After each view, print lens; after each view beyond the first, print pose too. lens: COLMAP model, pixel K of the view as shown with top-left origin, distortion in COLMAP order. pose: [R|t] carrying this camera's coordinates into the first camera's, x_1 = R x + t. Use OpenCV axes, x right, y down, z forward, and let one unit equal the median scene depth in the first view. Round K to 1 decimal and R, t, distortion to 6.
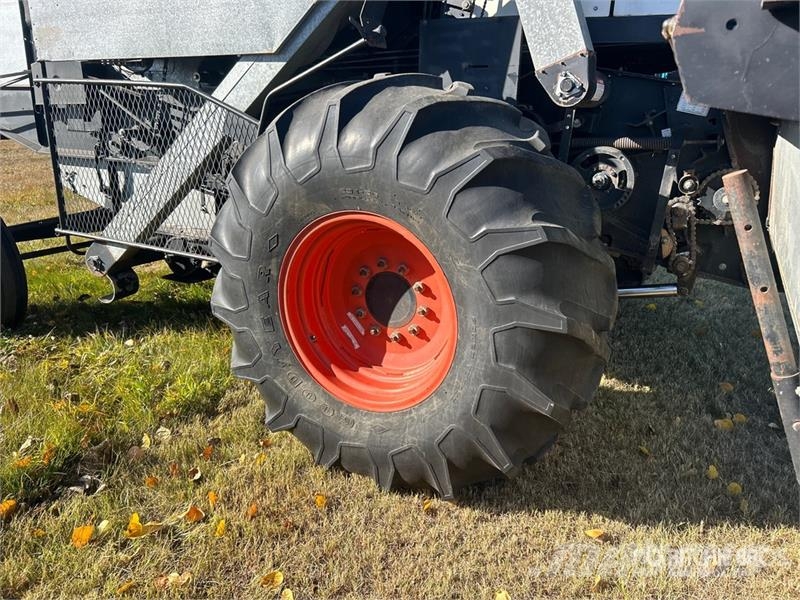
lens RADIAL K [[598.5, 0, 404.9], [0, 598.5, 307.5], [0, 0, 1]] dist [0.043074, -0.043529]
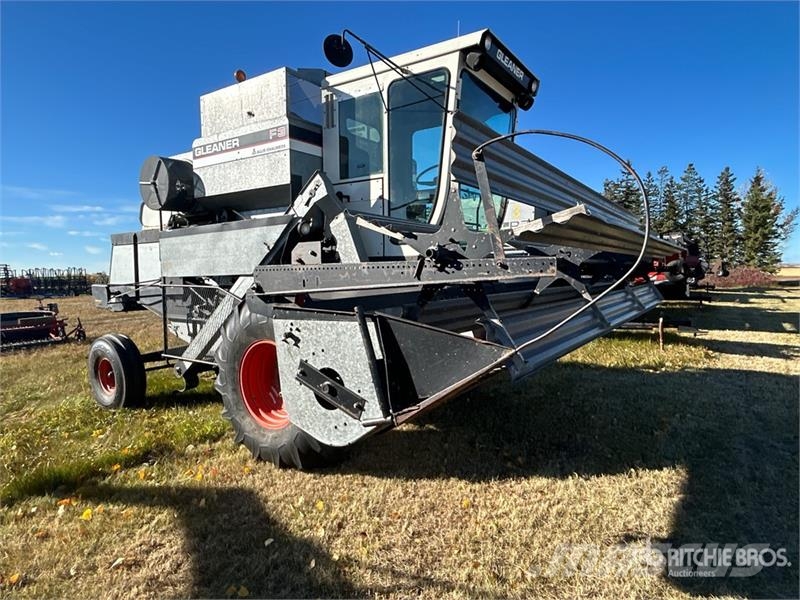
lens RADIAL K [[484.0, 0, 396.2], [0, 484.0, 299.2], [0, 0, 1]] dist [-0.008218, 0.002006]
pose [[0.991973, -0.031096, -0.122568, 0.612931], [-0.001183, 0.966968, -0.254897, 0.157252], [0.126446, 0.252996, 0.959169, -0.753759]]
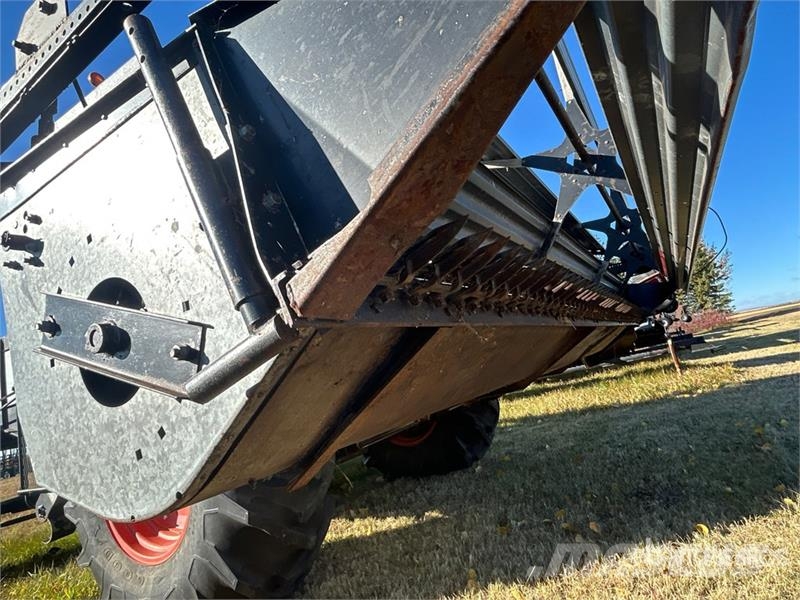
lens RADIAL K [[484.0, 0, 397.3], [0, 484.0, 300.9], [0, 0, 1]] dist [-0.008218, 0.002006]
pose [[0.973286, -0.228778, -0.019384, 0.550140], [0.194232, 0.865449, -0.461814, 0.248935], [0.122428, 0.445712, 0.886765, -0.047305]]
